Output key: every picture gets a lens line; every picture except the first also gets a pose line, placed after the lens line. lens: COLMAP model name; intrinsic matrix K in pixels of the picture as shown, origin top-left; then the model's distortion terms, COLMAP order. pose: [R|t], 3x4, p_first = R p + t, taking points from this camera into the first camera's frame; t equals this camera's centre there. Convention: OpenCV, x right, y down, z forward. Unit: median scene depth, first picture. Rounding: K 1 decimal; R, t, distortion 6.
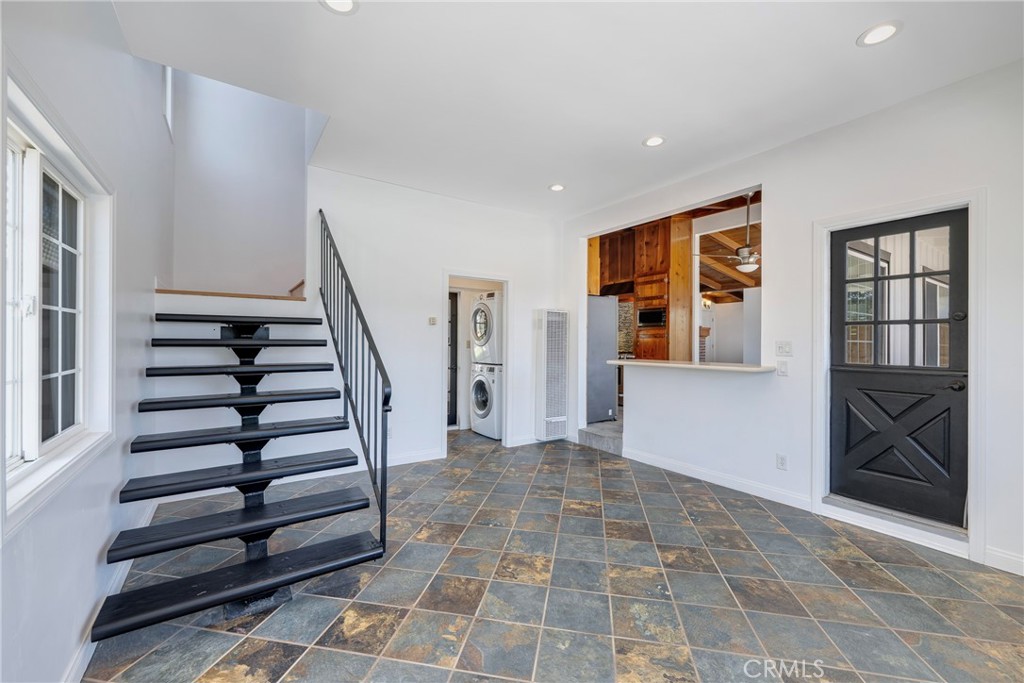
lens RADIAL K [[411.7, 0, 514.5], [0, 411.7, 342.0], [0, 0, 1]] dist [-0.003336, 0.000155]
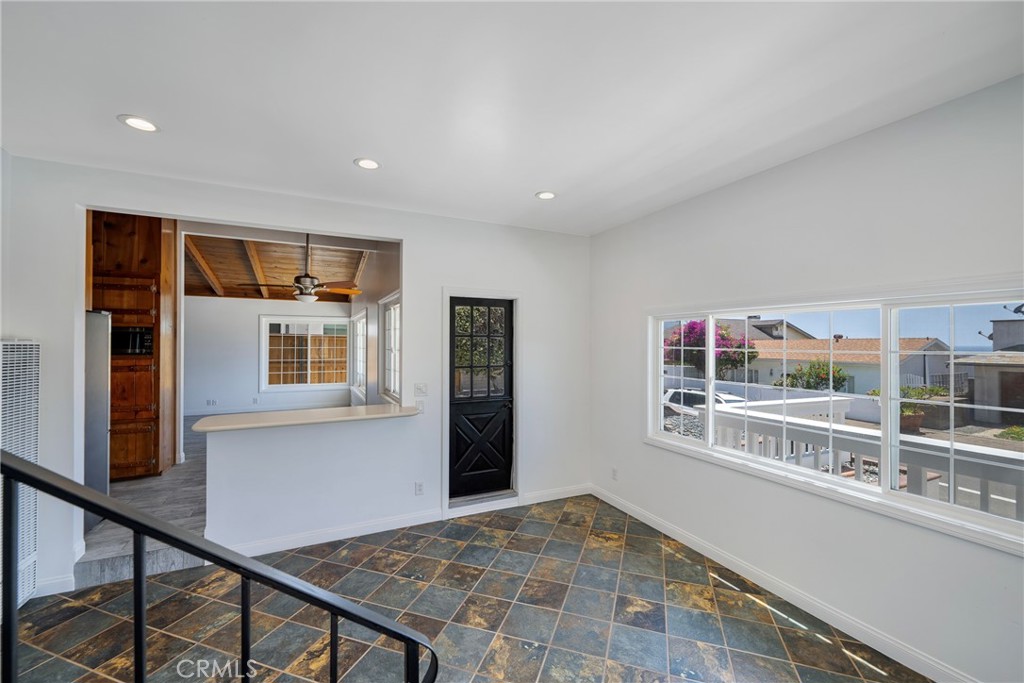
lens RADIAL K [[411.7, 0, 511.8], [0, 411.7, 340.3], [0, 0, 1]] dist [-0.003336, 0.000155]
pose [[0.151930, 0.001428, 0.988390, -0.401433], [-0.000833, 0.999999, -0.001317, -0.108325], [-0.988391, -0.000623, 0.151931, 0.507178]]
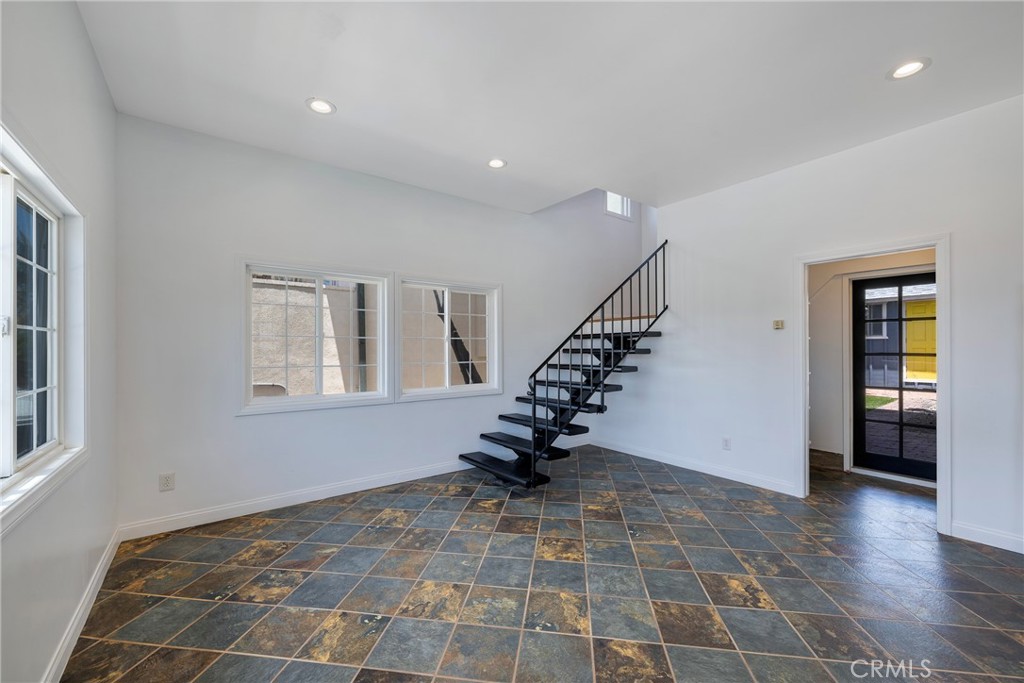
lens RADIAL K [[411.7, 0, 515.4], [0, 411.7, 346.9], [0, 0, 1]] dist [-0.003336, 0.000155]
pose [[0.046272, -0.009168, -0.998887, 0.718111], [-0.000320, 0.999958, -0.009193, 0.002284], [0.998929, 0.000745, 0.046268, 0.512490]]
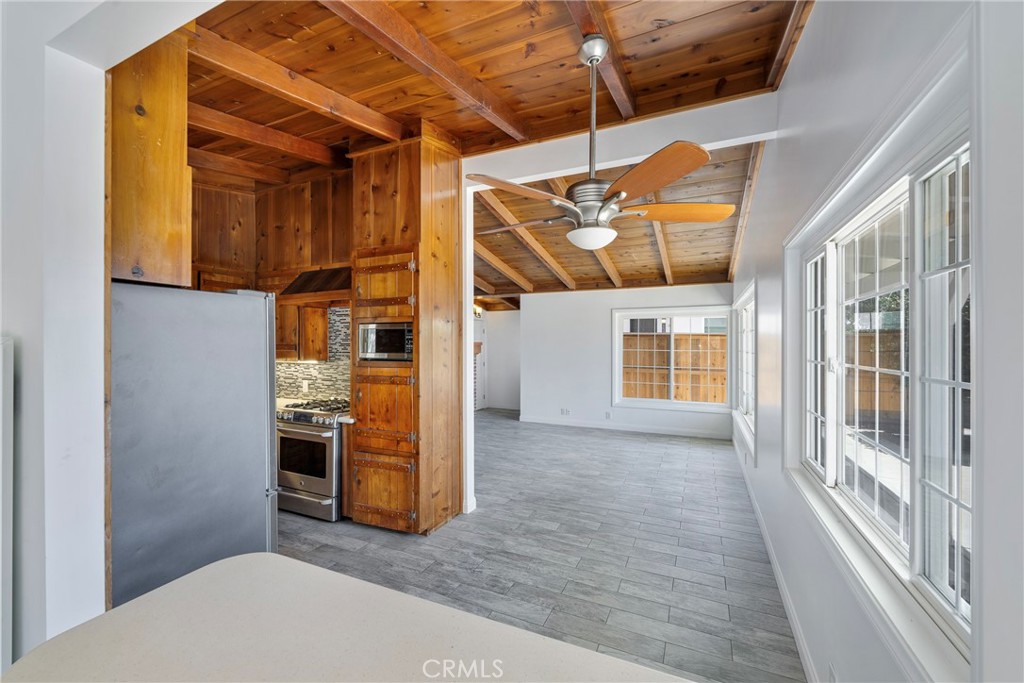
lens RADIAL K [[411.7, 0, 508.3], [0, 411.7, 344.8], [0, 0, 1]] dist [-0.003336, 0.000155]
pose [[0.865291, -0.008592, 0.501196, 0.388551], [0.007012, 0.999963, 0.005036, -0.103369], [-0.501220, -0.000843, 0.865319, 0.915767]]
